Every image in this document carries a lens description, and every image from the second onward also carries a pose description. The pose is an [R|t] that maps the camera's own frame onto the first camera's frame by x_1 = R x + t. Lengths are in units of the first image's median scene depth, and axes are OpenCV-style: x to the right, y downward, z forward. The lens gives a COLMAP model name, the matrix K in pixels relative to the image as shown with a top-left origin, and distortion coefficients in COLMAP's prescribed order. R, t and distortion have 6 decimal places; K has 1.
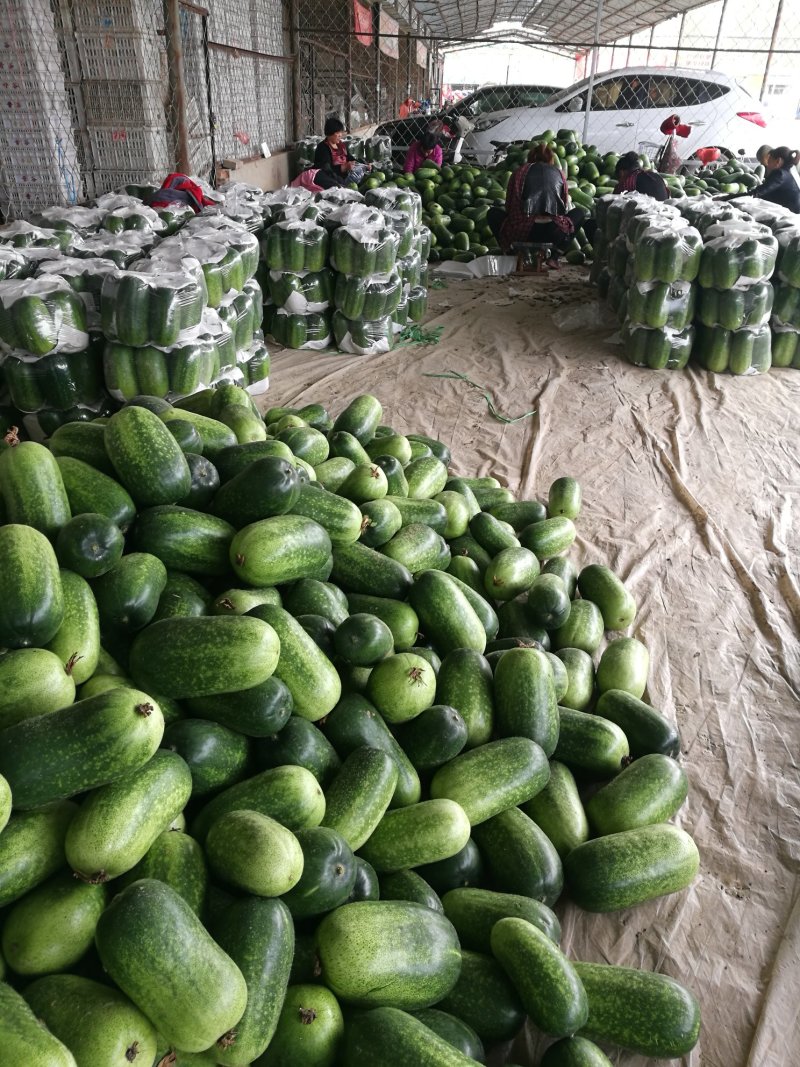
lens RADIAL K [[790.2, 0, 397.3], [0, 790.2, 541.7], [0, 0, 1]] dist [-0.034965, 0.047420]
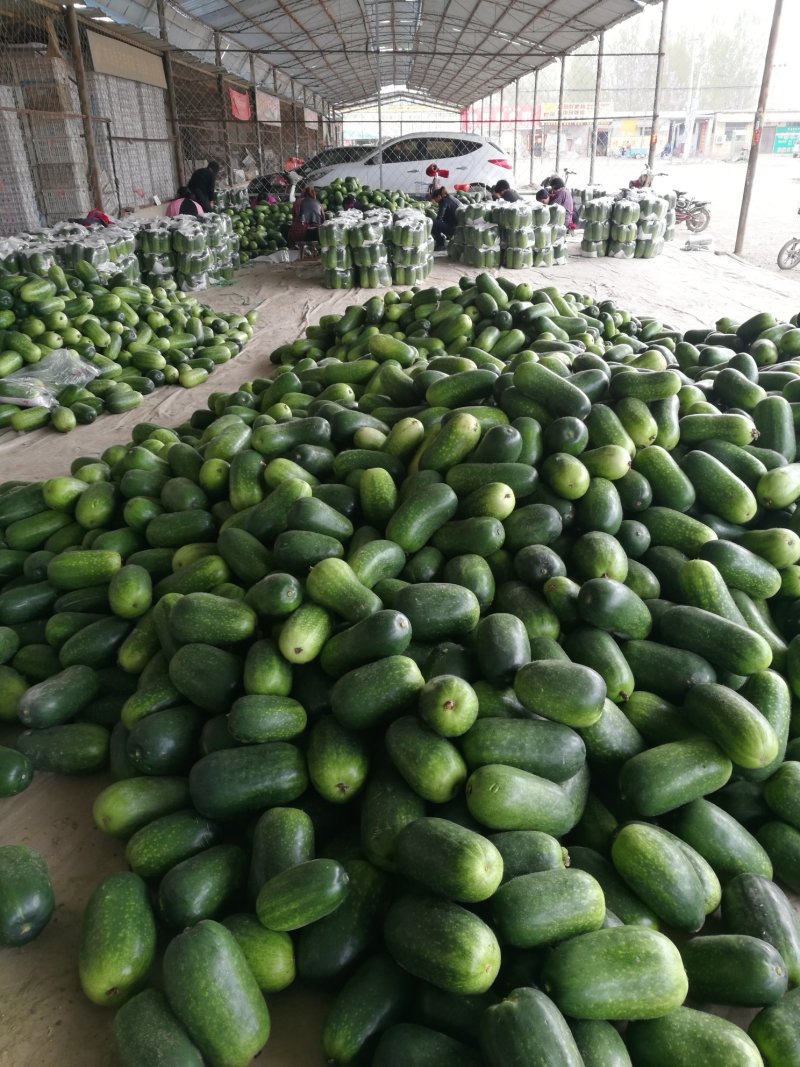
lens RADIAL K [[790.2, 0, 398.8], [0, 790.2, 529.6], [0, 0, 1]] dist [-0.034965, 0.047420]
pose [[0.994777, -0.077846, 0.066015, 0.228899], [0.081950, 0.994711, -0.061921, 0.410809], [-0.060846, 0.067007, 0.995895, -0.765062]]
